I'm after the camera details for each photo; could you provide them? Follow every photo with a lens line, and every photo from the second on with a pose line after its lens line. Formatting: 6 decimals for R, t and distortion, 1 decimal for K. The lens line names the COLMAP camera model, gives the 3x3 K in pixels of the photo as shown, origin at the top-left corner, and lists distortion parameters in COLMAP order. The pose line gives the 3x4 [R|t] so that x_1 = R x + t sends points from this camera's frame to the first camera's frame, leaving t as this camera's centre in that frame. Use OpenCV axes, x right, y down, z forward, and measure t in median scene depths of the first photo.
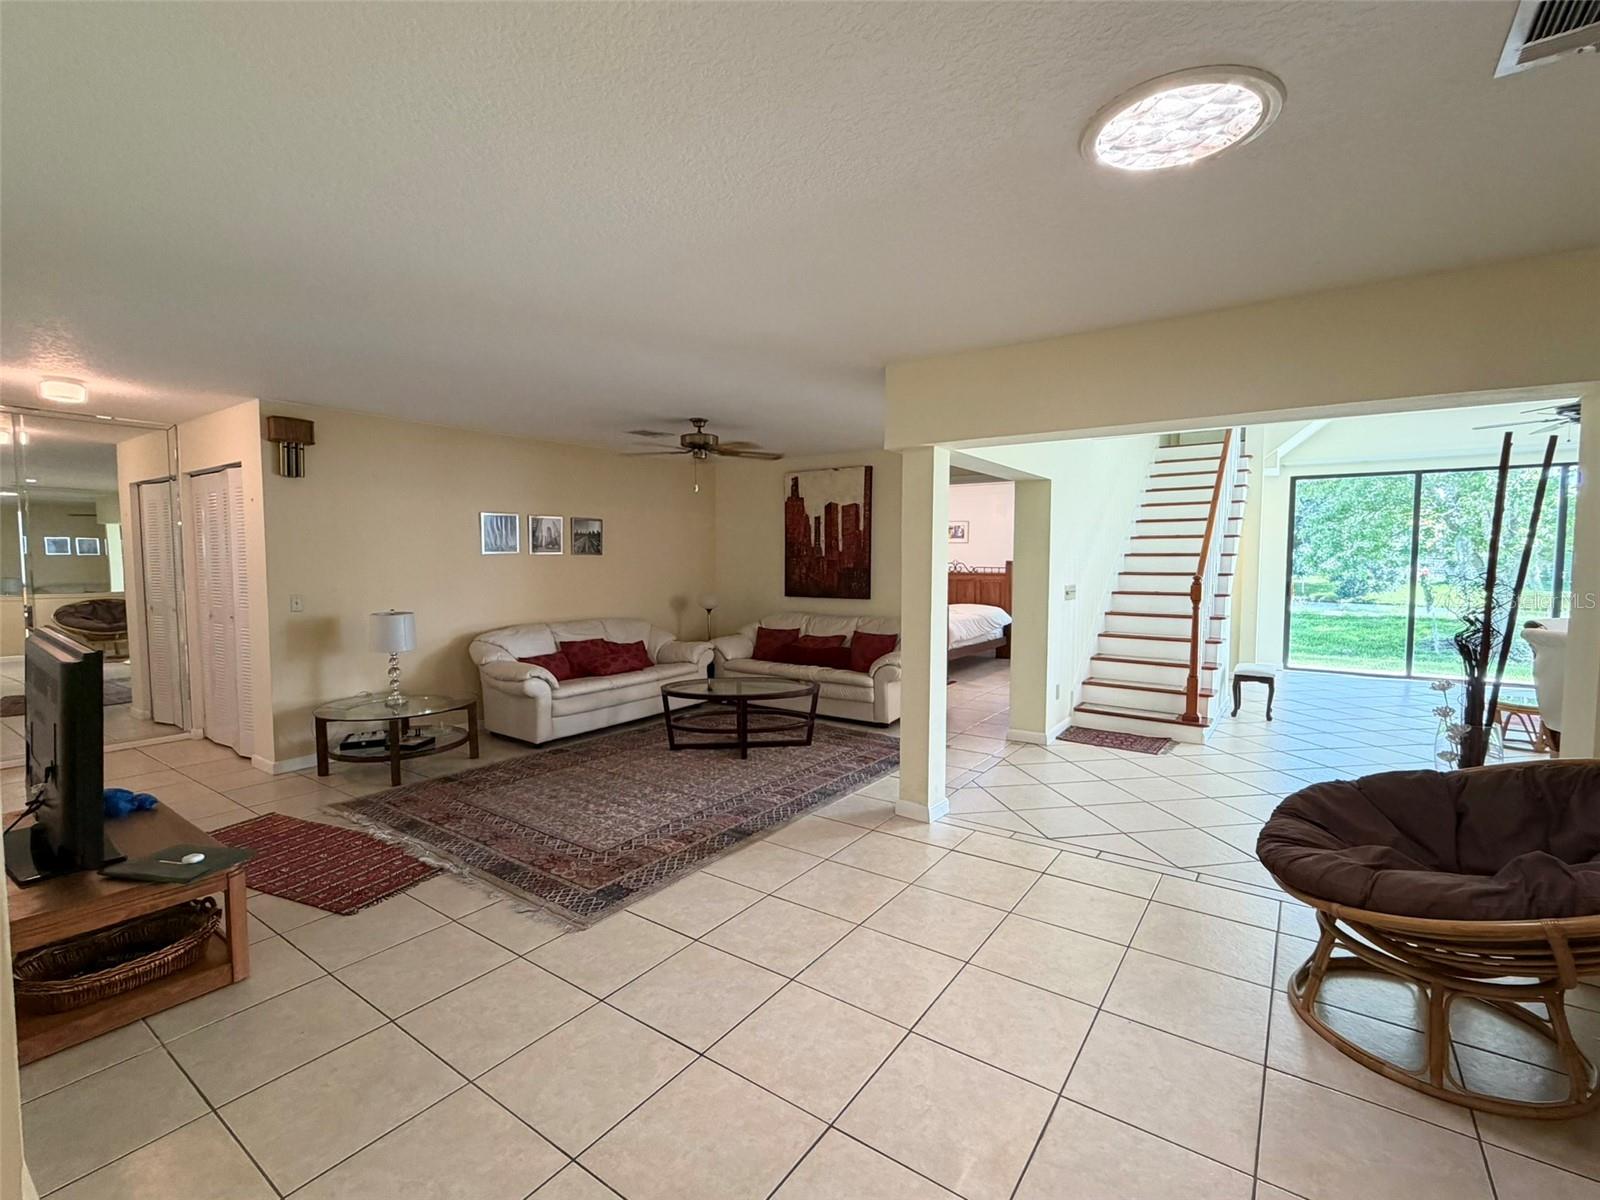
lens RADIAL K [[717.6, 0, 804.3], [0, 717.6, 600.6], [0, 0, 1]] dist [-0.001759, -0.000562]
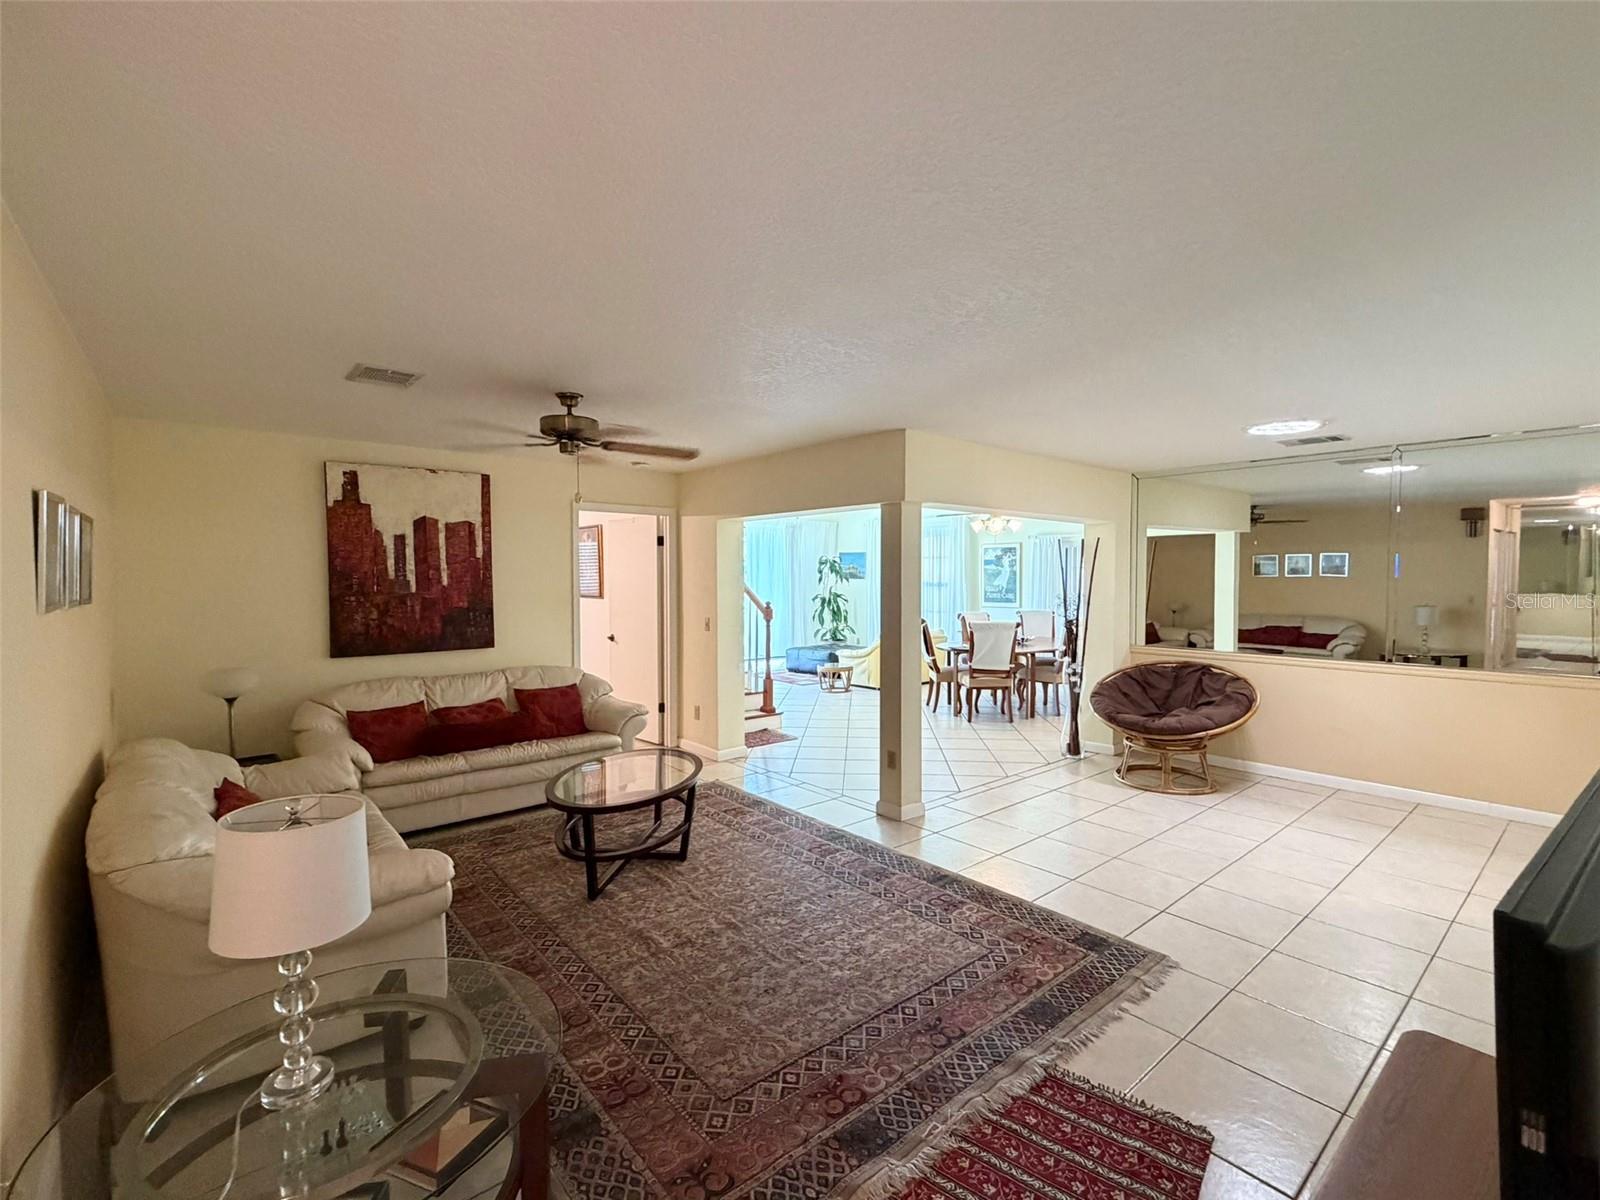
lens RADIAL K [[717.6, 0, 804.1], [0, 717.6, 593.2], [0, 0, 1]] dist [-0.001759, -0.000562]
pose [[0.254130, -0.024745, 0.966853, -0.818641], [0.063321, 0.997954, 0.008898, -0.065624], [-0.965095, 0.058961, 0.255177, 0.691361]]
